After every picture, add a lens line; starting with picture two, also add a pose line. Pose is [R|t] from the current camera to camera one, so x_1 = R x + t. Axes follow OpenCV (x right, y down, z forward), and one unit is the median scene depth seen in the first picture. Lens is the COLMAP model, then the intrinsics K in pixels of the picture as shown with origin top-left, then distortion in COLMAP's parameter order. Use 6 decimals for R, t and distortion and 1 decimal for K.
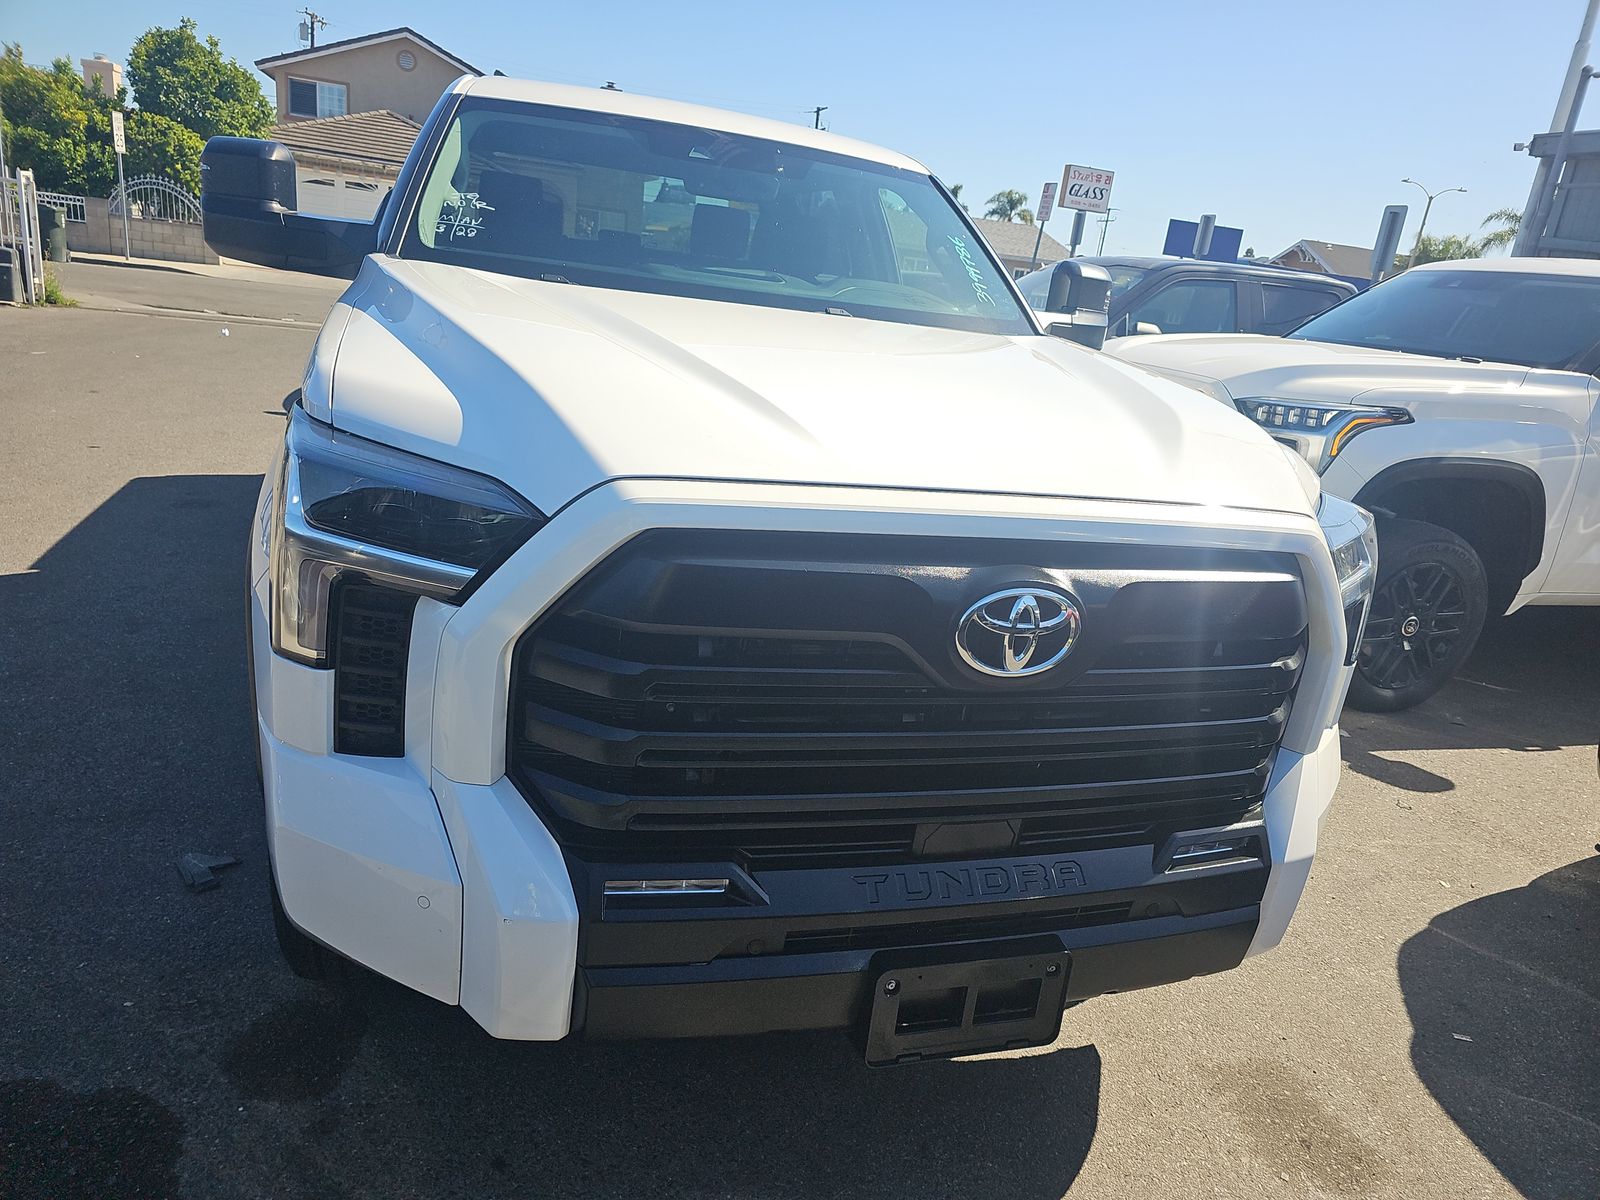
lens RADIAL K [[1069.5, 0, 798.7], [0, 1069.5, 615.6], [0, 0, 1]] dist [-0.002107, -0.002797]
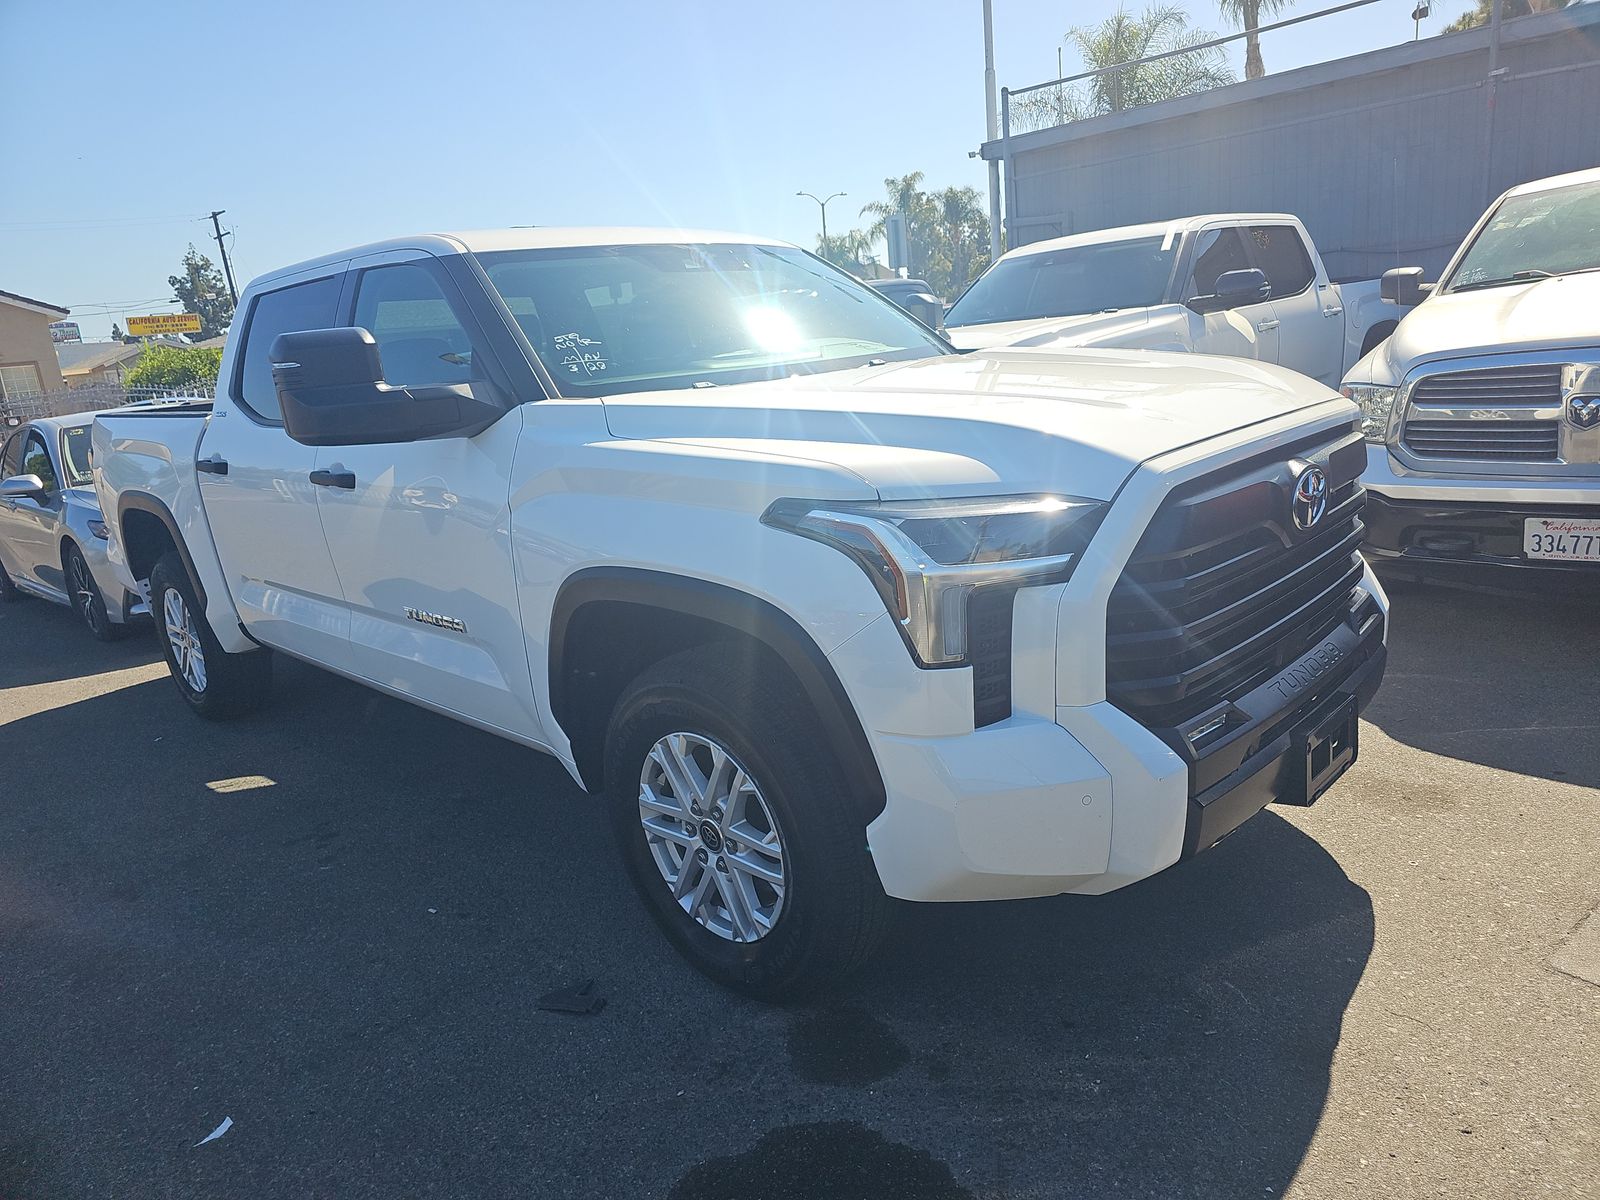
lens RADIAL K [[1047.5, 0, 800.0], [0, 1047.5, 600.0], [0, 0, 1]] dist [0.078785, -0.088219]
pose [[0.861088, -0.306750, 0.405502, -1.125069], [0.329743, 0.943969, 0.013871, -0.115369], [-0.387036, 0.121767, 0.913989, -0.130126]]
